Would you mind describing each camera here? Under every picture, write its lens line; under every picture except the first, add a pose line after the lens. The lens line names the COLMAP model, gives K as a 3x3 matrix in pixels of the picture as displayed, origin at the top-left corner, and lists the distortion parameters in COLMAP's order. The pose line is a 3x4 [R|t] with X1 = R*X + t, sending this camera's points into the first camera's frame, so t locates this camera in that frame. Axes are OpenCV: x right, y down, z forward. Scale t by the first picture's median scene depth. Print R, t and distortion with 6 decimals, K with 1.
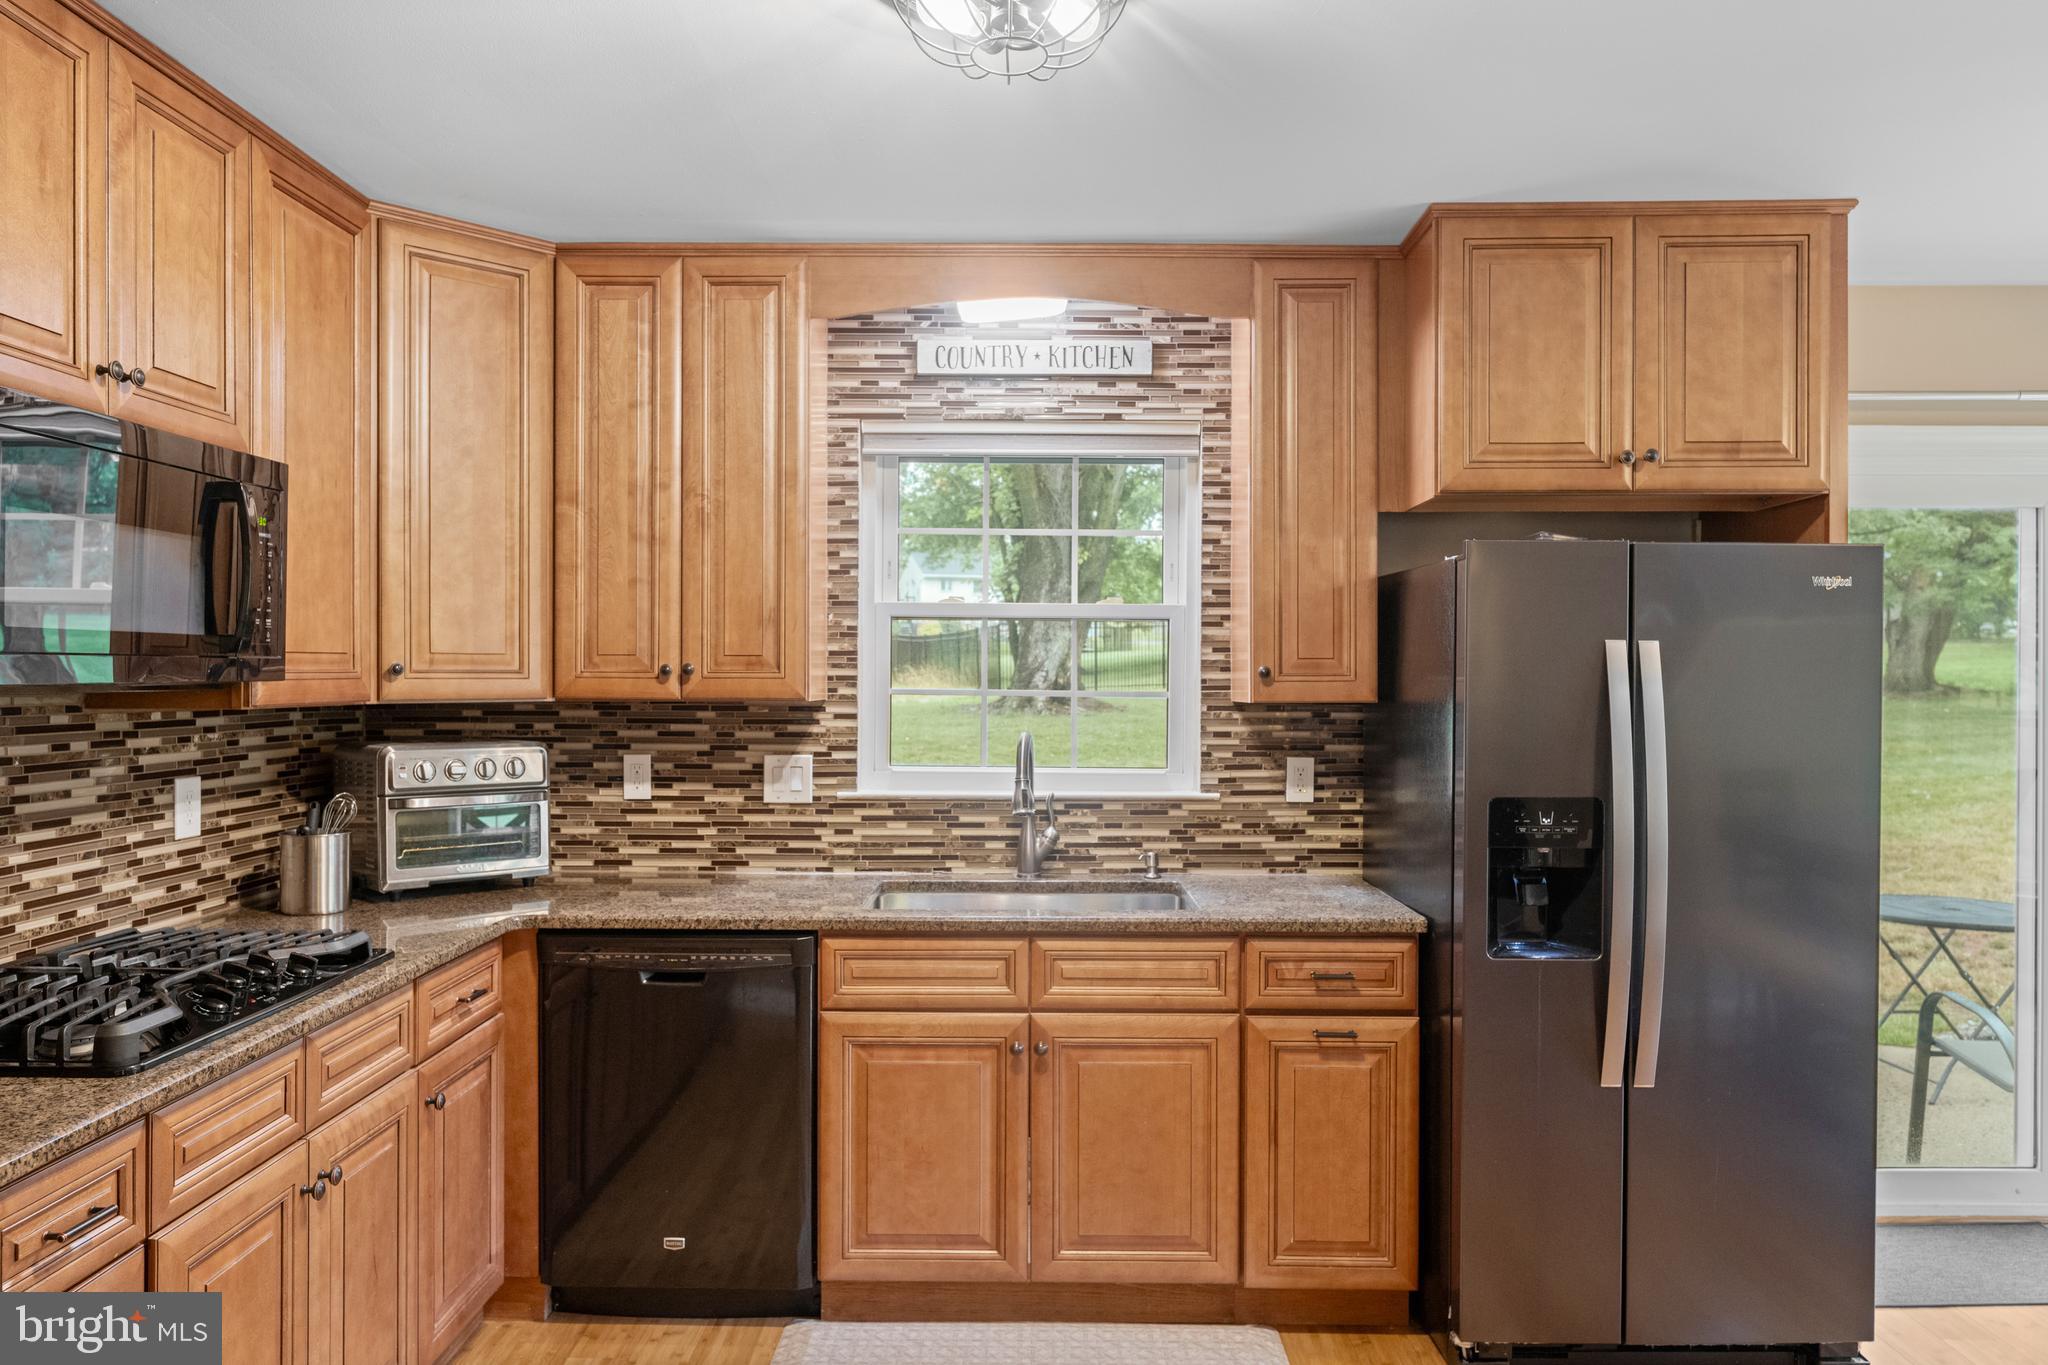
lens RADIAL K [[1373.9, 0, 1024.0], [0, 1373.9, 682.5], [0, 0, 1]] dist [-0.001681, -0.002110]
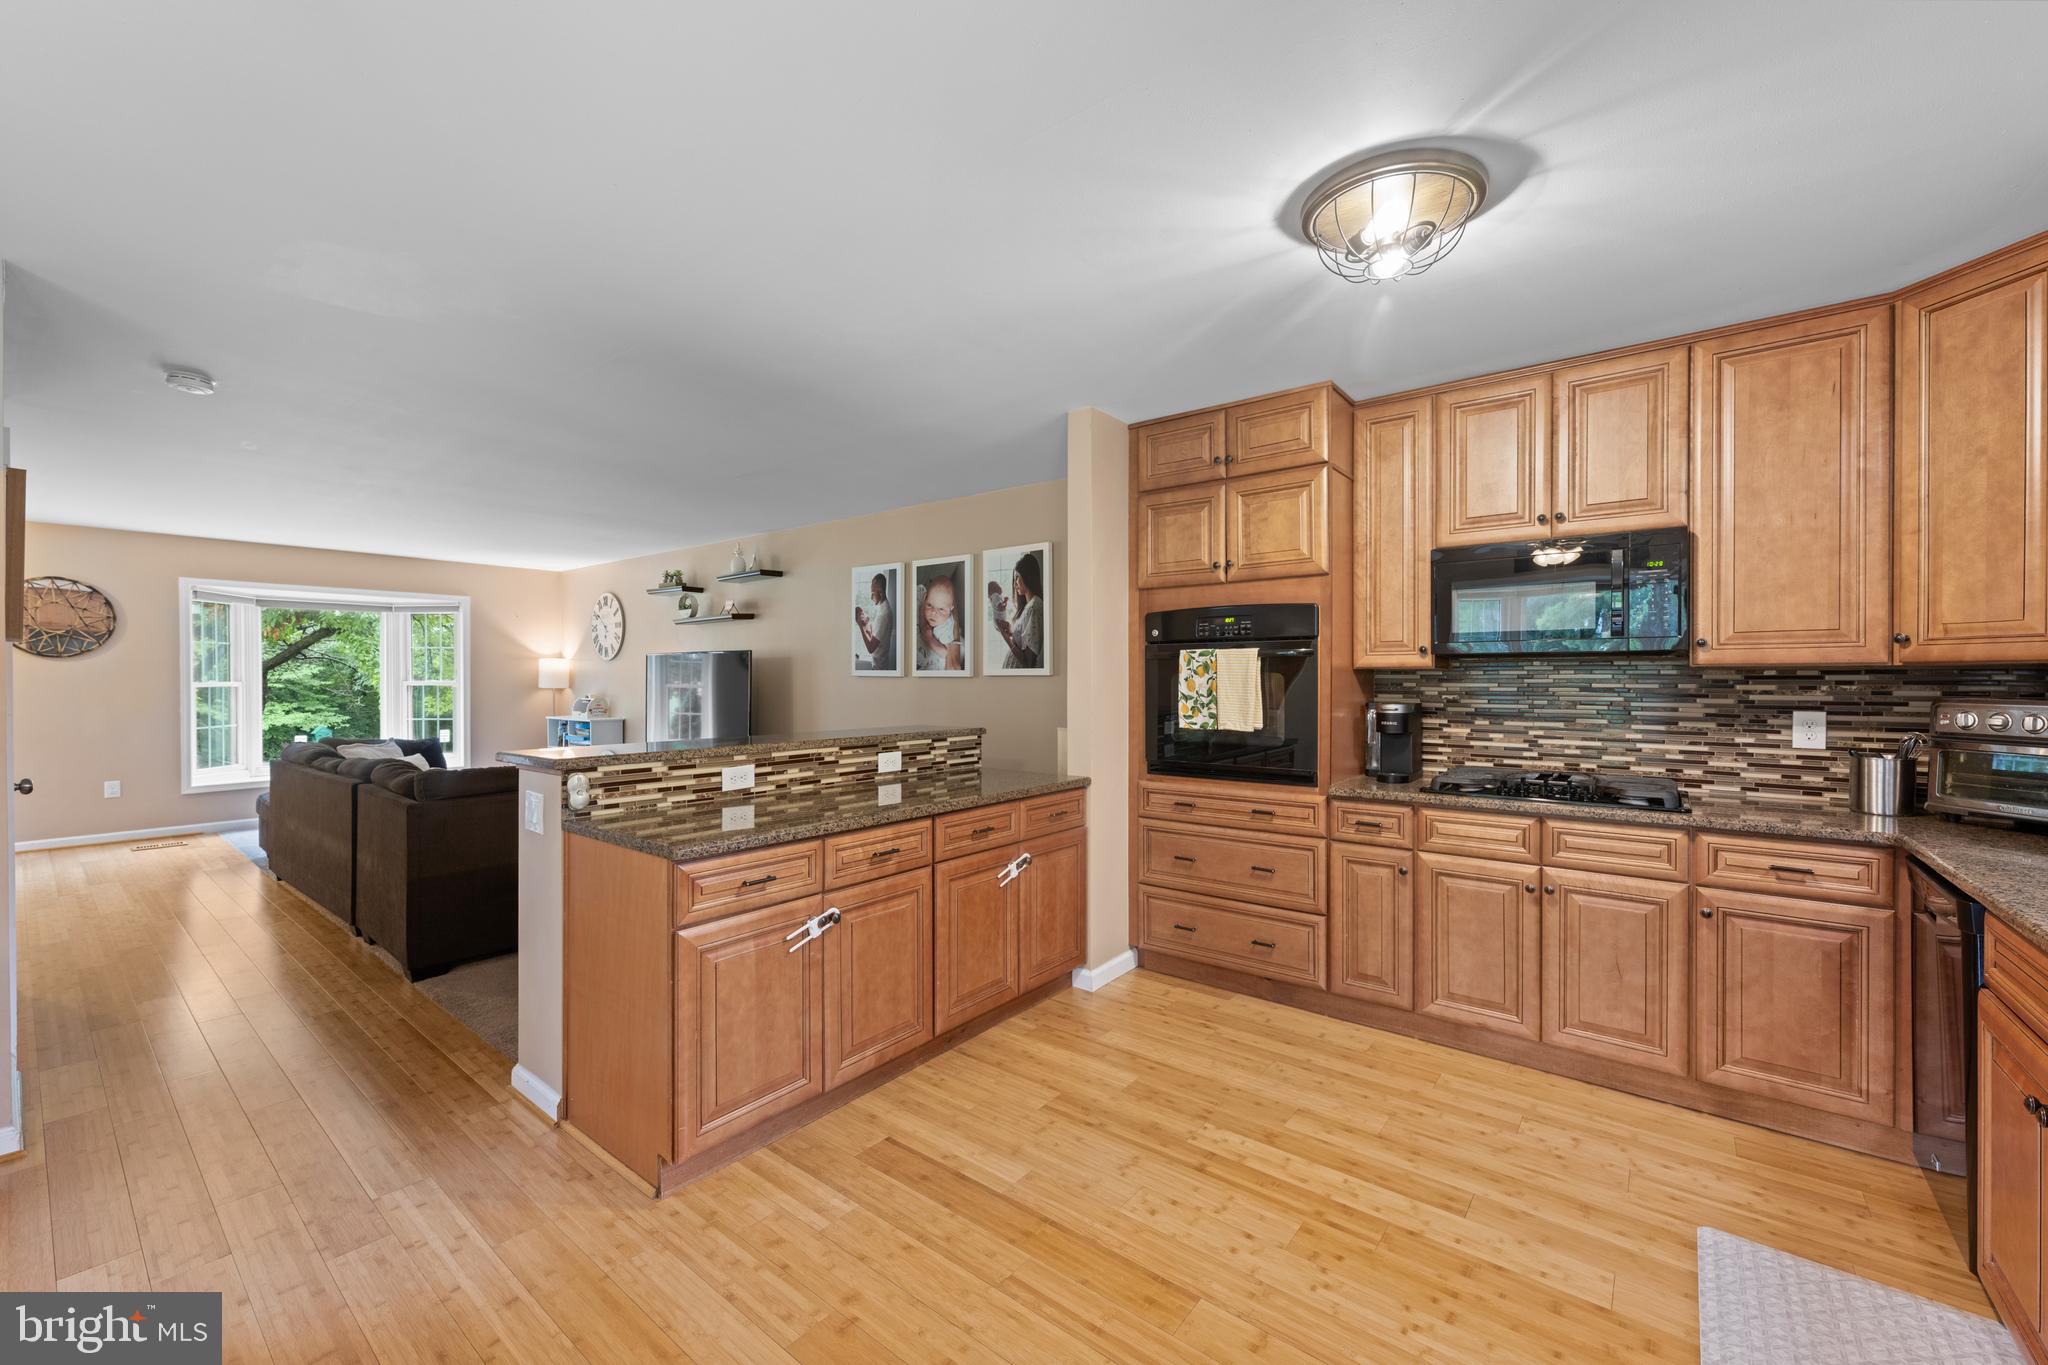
lens RADIAL K [[814.2, 0, 1020.5], [0, 814.2, 682.7], [0, 0, 1]] dist [0.000367, 0.000037]
pose [[-0.619570, 0.002433, -0.784938, 0.658474], [-0.007896, 0.999925, 0.009332, 0.031034], [0.784902, 0.011980, -0.619505, 0.792754]]
